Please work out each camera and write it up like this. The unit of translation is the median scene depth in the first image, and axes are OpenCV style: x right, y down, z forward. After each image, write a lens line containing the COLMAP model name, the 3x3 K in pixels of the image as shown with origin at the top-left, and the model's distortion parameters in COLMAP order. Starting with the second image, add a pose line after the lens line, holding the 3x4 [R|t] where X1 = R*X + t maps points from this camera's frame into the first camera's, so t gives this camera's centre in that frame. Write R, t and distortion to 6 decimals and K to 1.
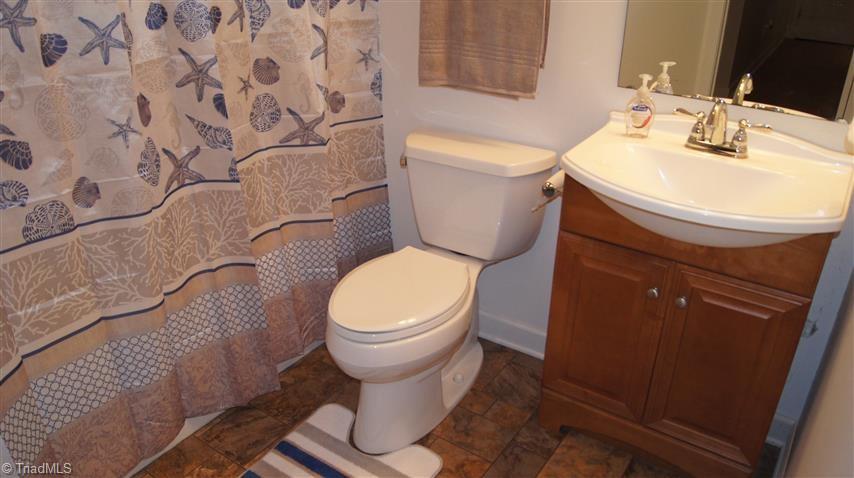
lens RADIAL K [[661.9, 0, 421.8], [0, 661.9, 251.8], [0, 0, 1]] dist [-0.082167, 0.002722]
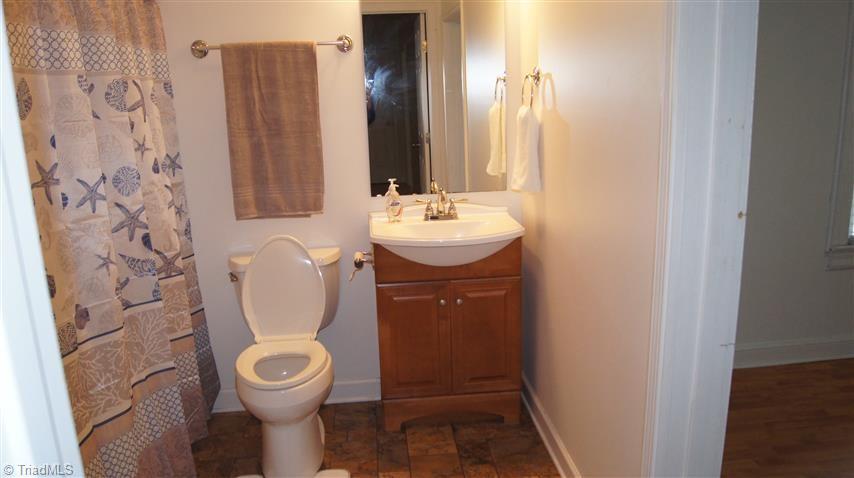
lens RADIAL K [[661.9, 0, 421.8], [0, 661.9, 251.8], [0, 0, 1]] dist [-0.082167, 0.002722]
pose [[0.772056, -0.173473, 0.611422, -0.687467], [0.329511, 0.931887, -0.151686, 0.178292], [-0.543463, 0.318580, 0.776630, -0.320900]]
